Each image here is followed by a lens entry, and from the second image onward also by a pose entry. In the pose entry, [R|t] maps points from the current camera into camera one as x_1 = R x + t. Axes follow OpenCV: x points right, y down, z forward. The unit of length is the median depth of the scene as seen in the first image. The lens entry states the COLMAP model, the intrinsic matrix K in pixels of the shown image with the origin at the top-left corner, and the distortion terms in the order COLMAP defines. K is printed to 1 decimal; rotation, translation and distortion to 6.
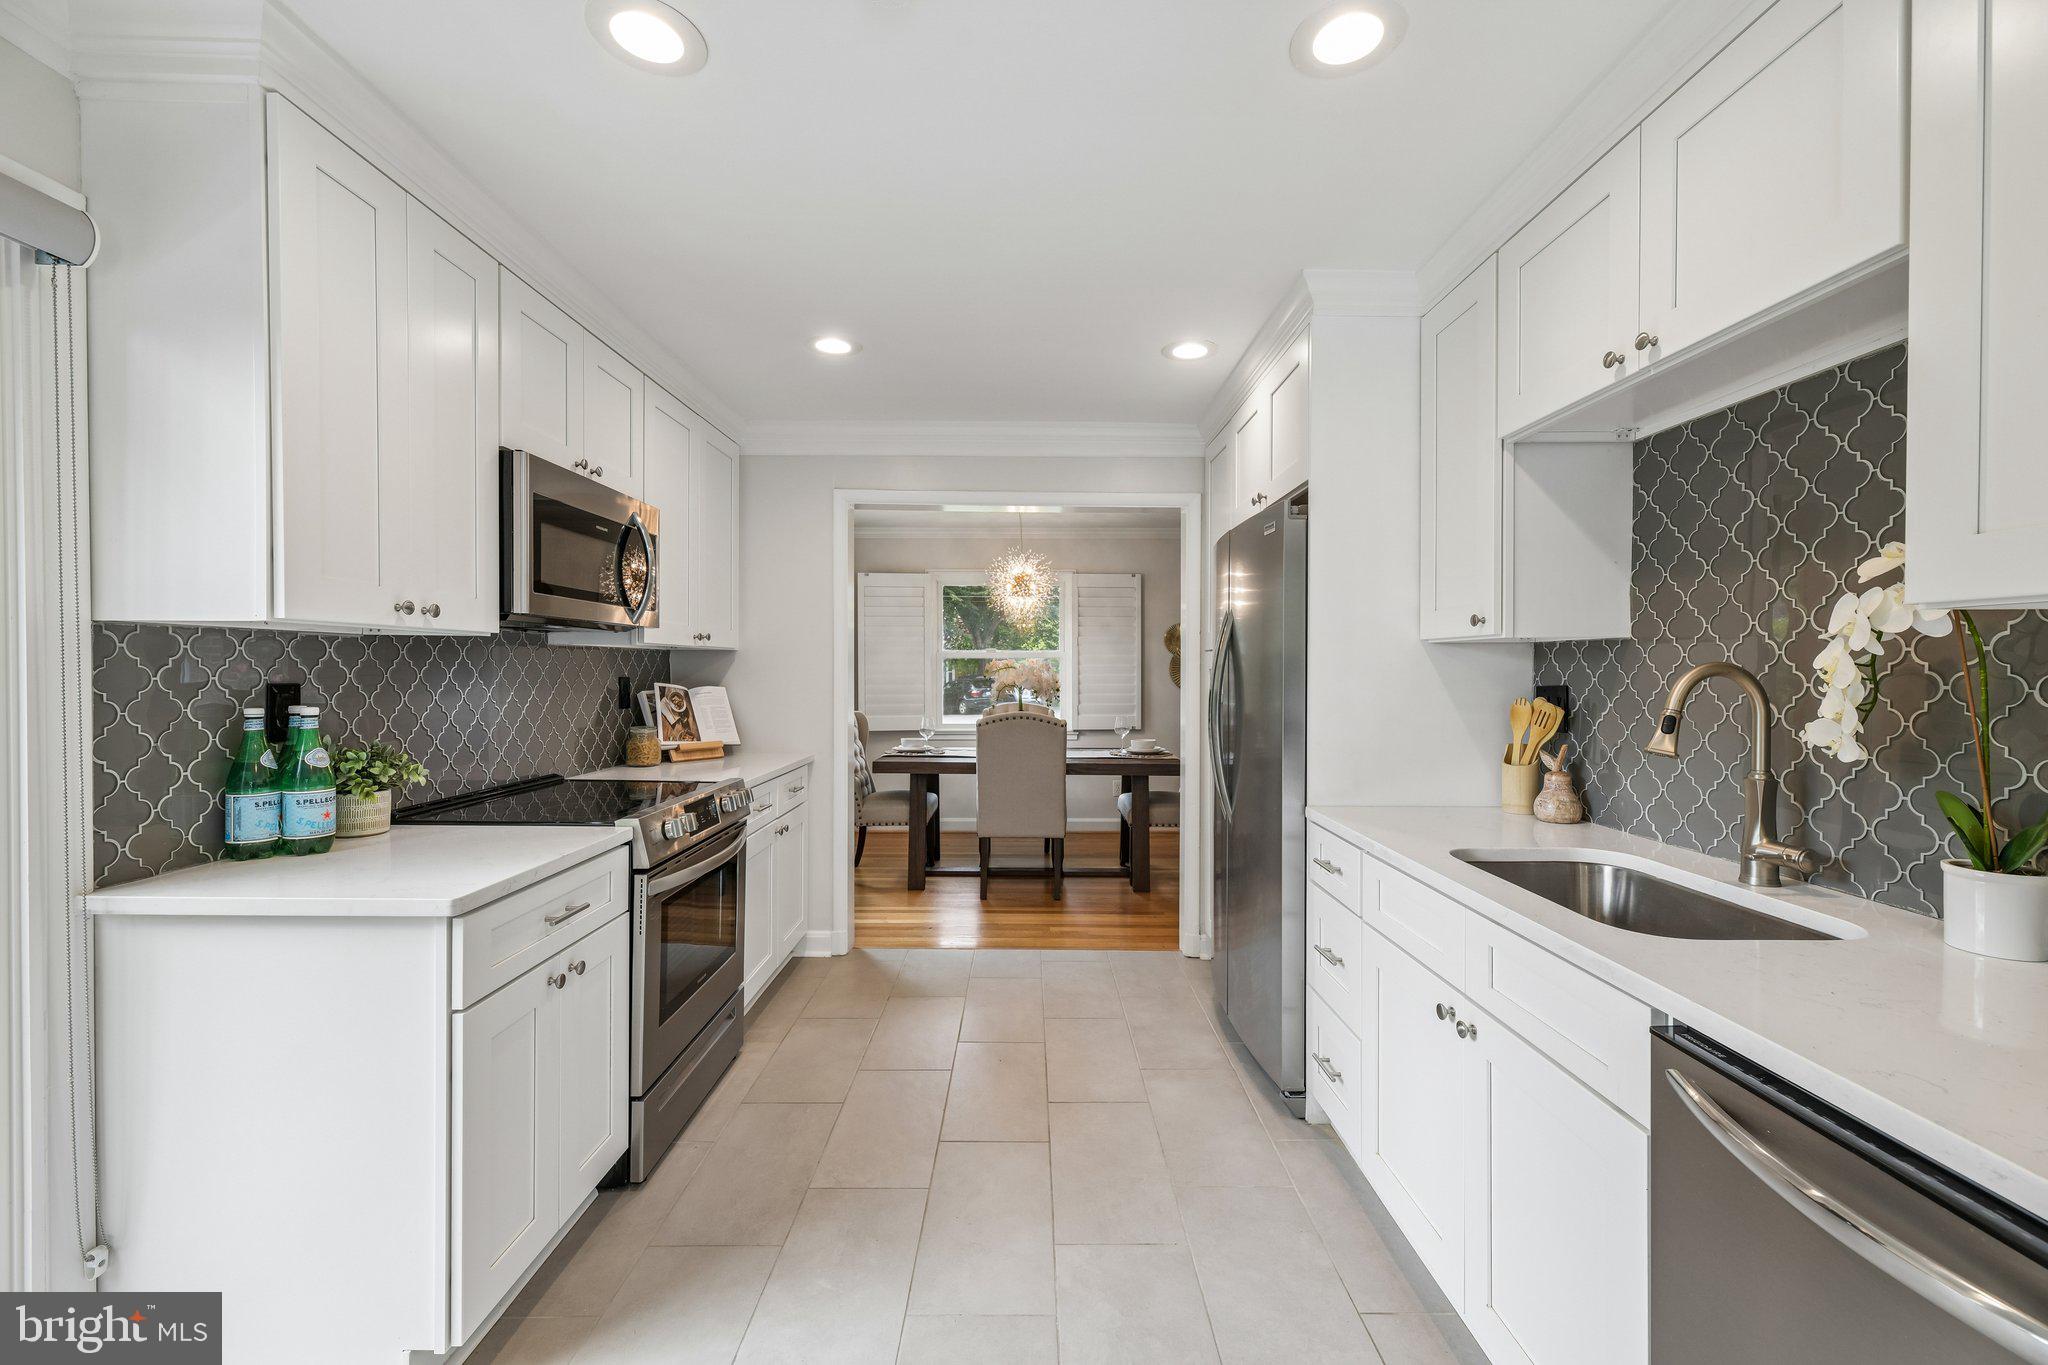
lens RADIAL K [[839.4, 0, 1025.3], [0, 839.4, 680.3], [0, 0, 1]] dist [0.012410, -0.001383]
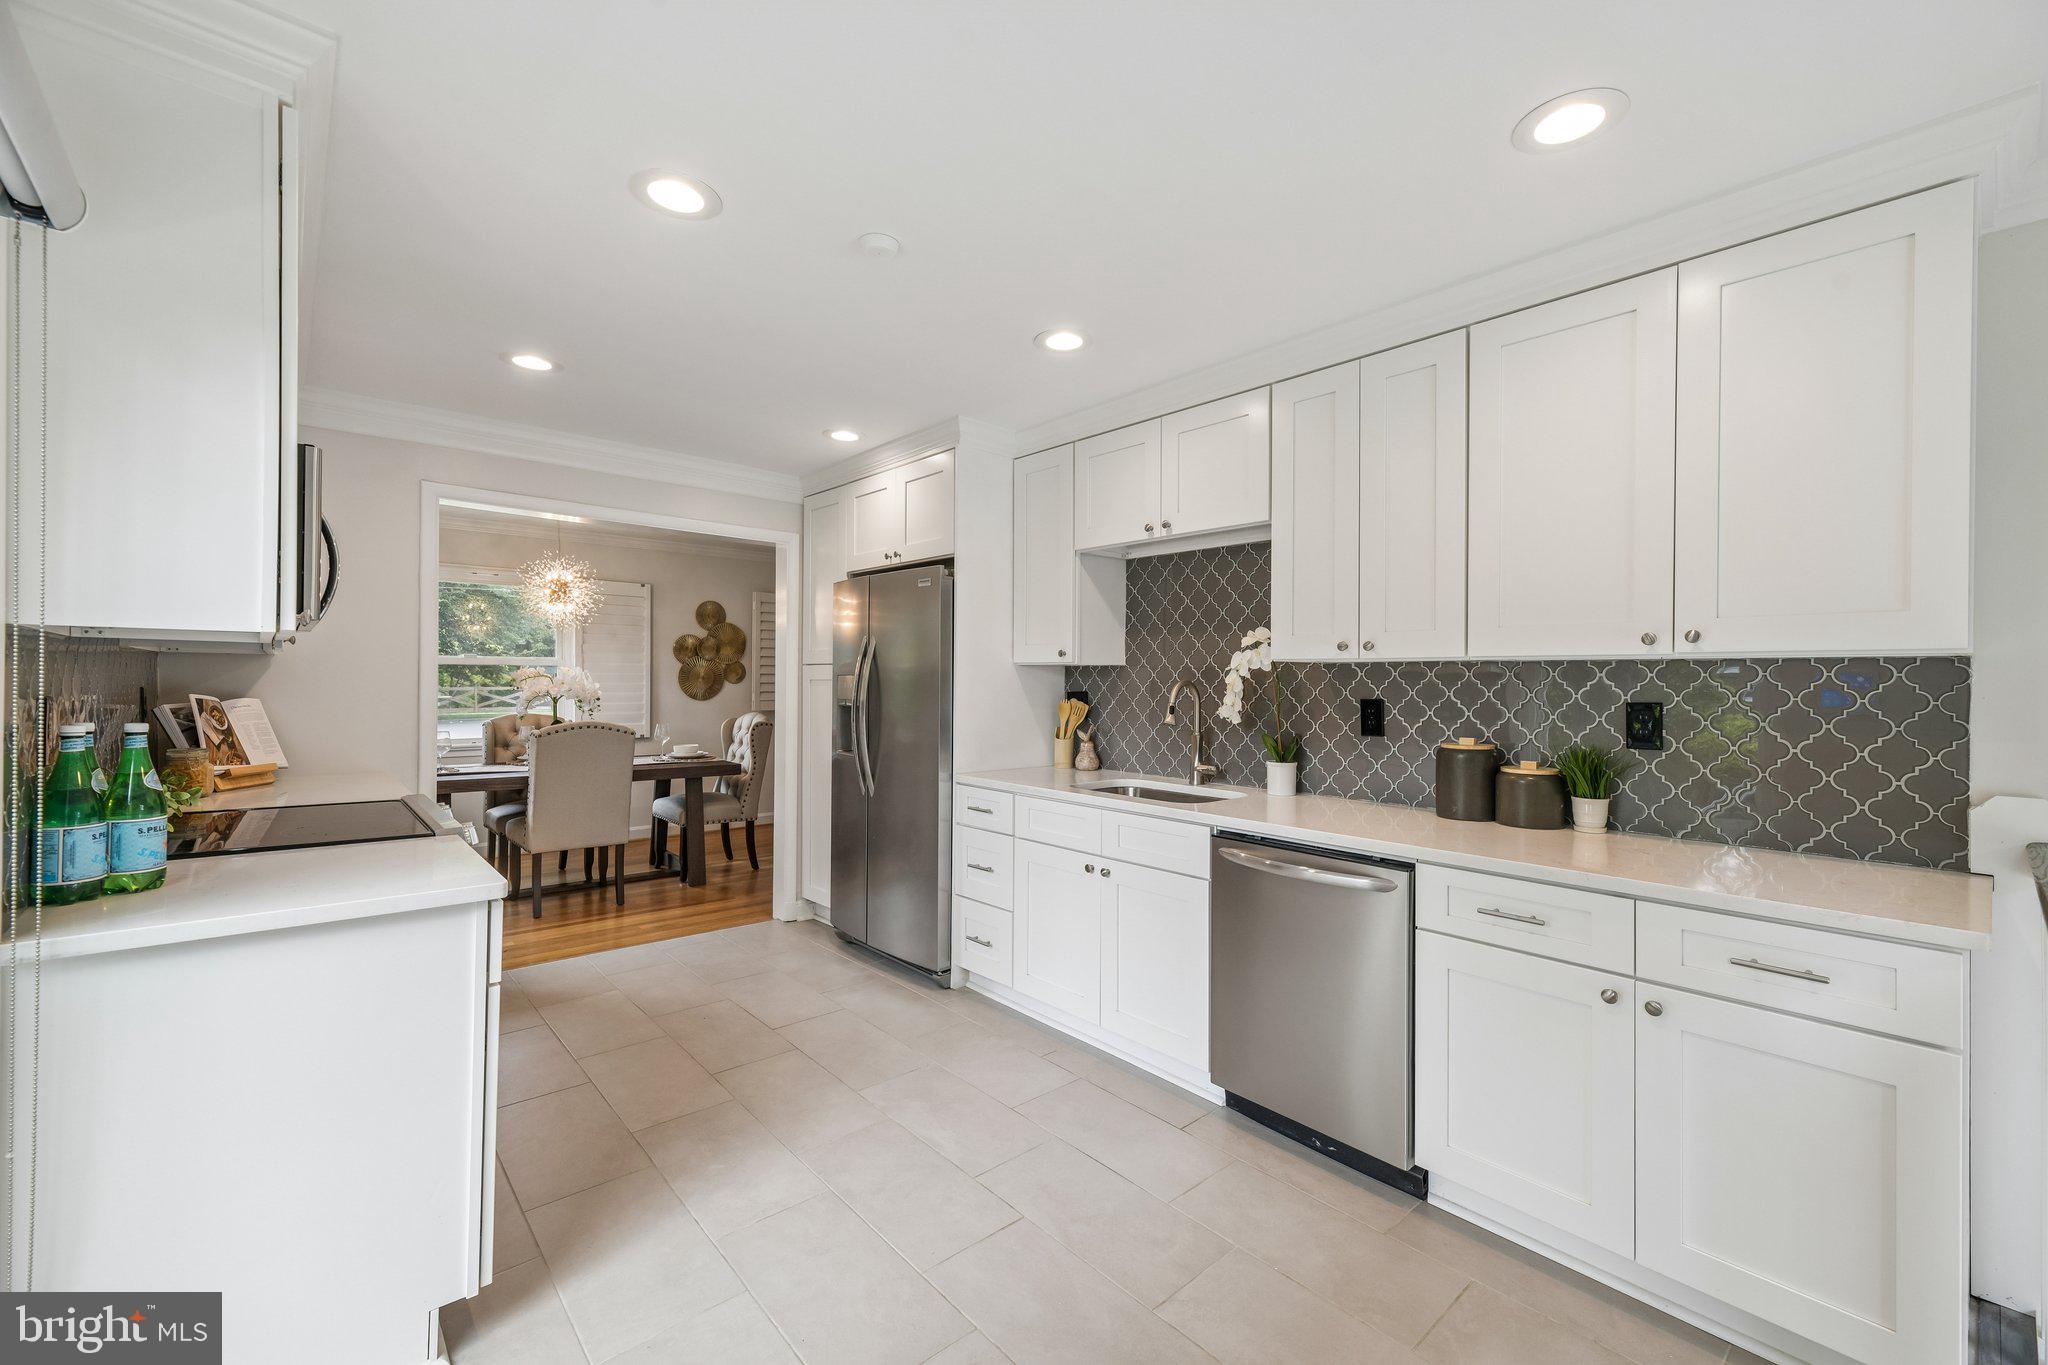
lens RADIAL K [[839.4, 0, 1029.6], [0, 839.4, 681.6], [0, 0, 1]] dist [0.012410, -0.001383]
pose [[0.751740, 0.002856, 0.659454, -0.603197], [0.002395, 0.999972, -0.007061, -0.002268], [-0.659456, 0.006887, 0.751712, -0.221480]]
